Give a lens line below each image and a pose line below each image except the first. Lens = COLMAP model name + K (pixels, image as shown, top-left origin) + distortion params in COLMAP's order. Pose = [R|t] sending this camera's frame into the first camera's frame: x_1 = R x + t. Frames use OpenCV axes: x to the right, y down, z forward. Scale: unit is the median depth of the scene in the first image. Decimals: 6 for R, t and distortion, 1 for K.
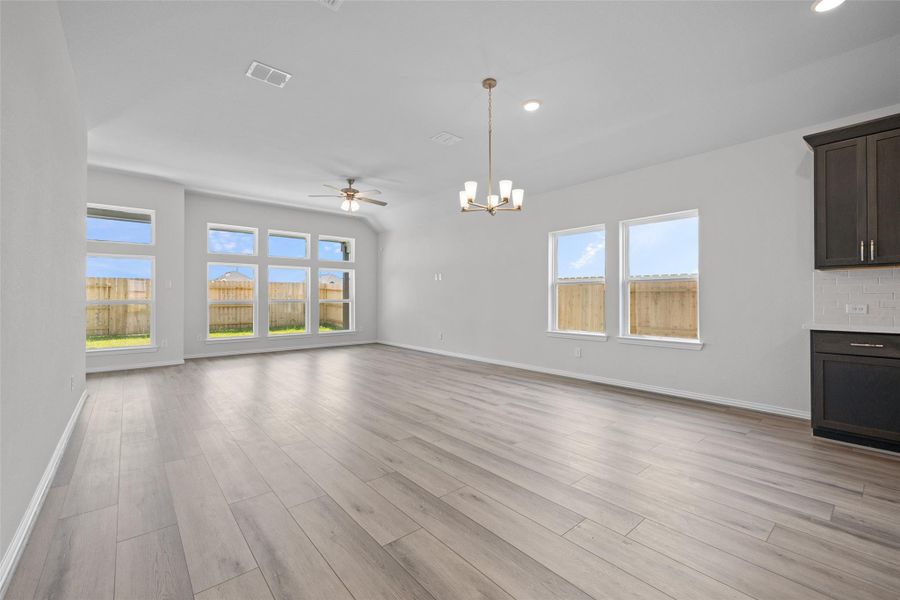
lens RADIAL K [[384.0, 0, 443.4], [0, 384.0, 304.4], [0, 0, 1]] dist [0.011936, -0.000195]
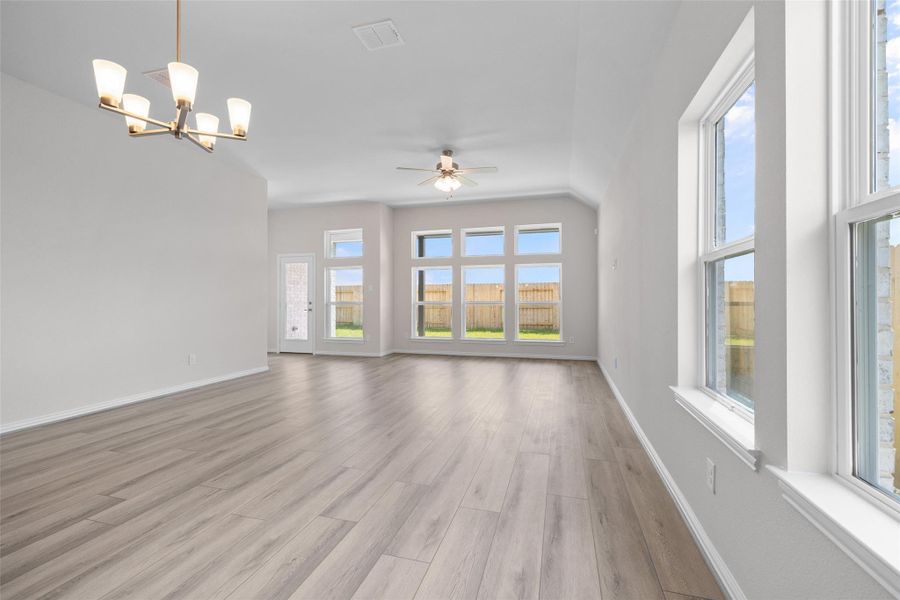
lens RADIAL K [[384.0, 0, 447.7], [0, 384.0, 303.5], [0, 0, 1]] dist [0.011936, -0.000195]
pose [[0.545257, 0.006951, -0.838240, 0.356968], [-0.010828, 0.999941, 0.001249, -0.008294], [0.838199, 0.008395, 0.545300, 0.474137]]
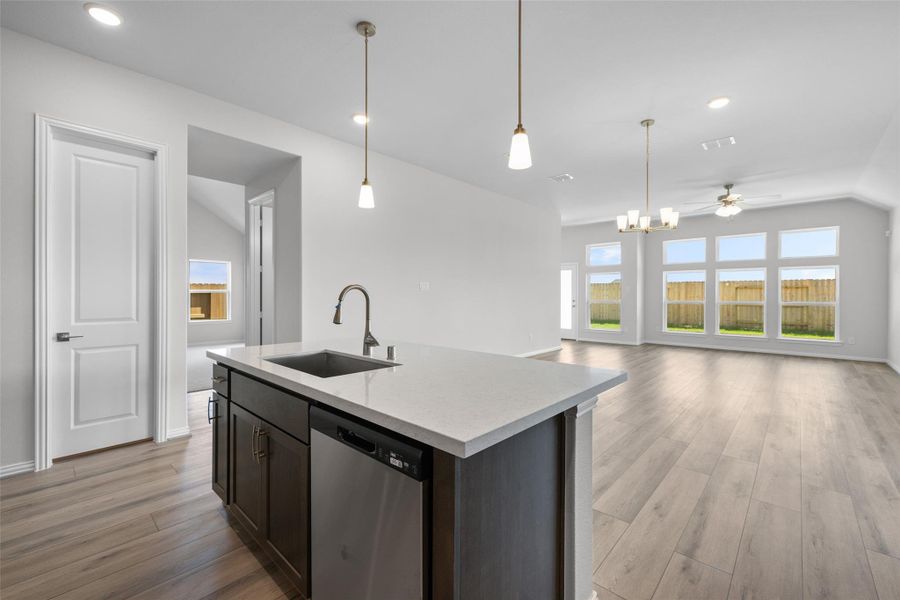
lens RADIAL K [[384.0, 0, 447.3], [0, 384.0, 298.3], [0, 0, 1]] dist [0.011936, -0.000195]
pose [[0.131132, 0.013693, -0.991270, 0.562735], [-0.016561, 0.999795, 0.011620, -0.021816], [0.991227, 0.014893, 0.131332, 0.111931]]
